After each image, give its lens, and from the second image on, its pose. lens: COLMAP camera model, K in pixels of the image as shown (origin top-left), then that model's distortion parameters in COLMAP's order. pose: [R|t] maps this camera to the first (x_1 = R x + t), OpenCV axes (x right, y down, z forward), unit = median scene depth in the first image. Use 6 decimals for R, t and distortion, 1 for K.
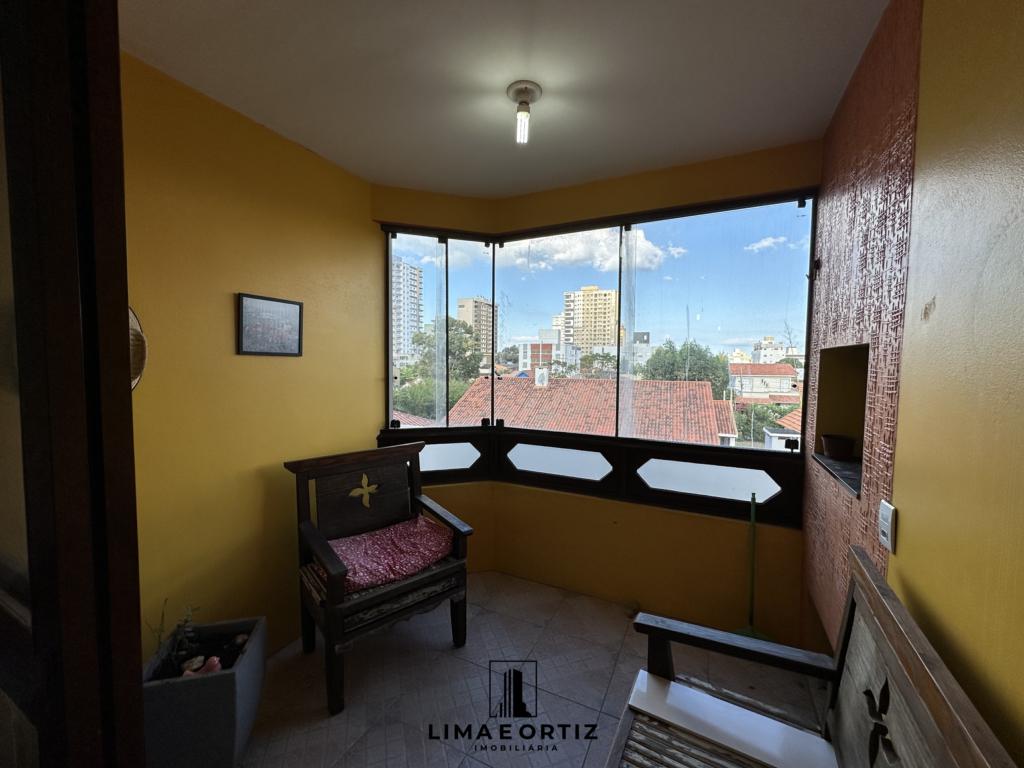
lens RADIAL K [[408.2, 0, 512.0], [0, 408.2, 384.0], [0, 0, 1]] dist [-0.002035, 0.000346]
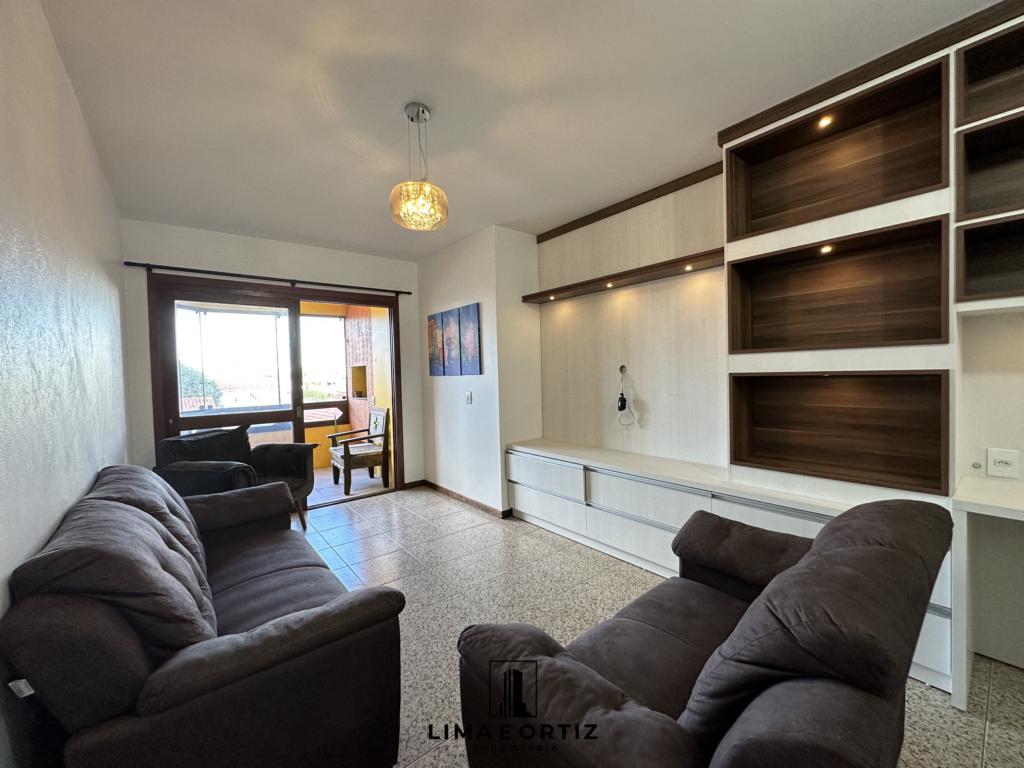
lens RADIAL K [[408.2, 0, 512.0], [0, 408.2, 384.0], [0, 0, 1]] dist [-0.002035, 0.000346]
pose [[0.416538, -0.051575, 0.907654, -1.570040], [0.080050, 0.996592, 0.019892, 0.086802], [-0.905587, 0.064372, 0.419248, -1.435635]]
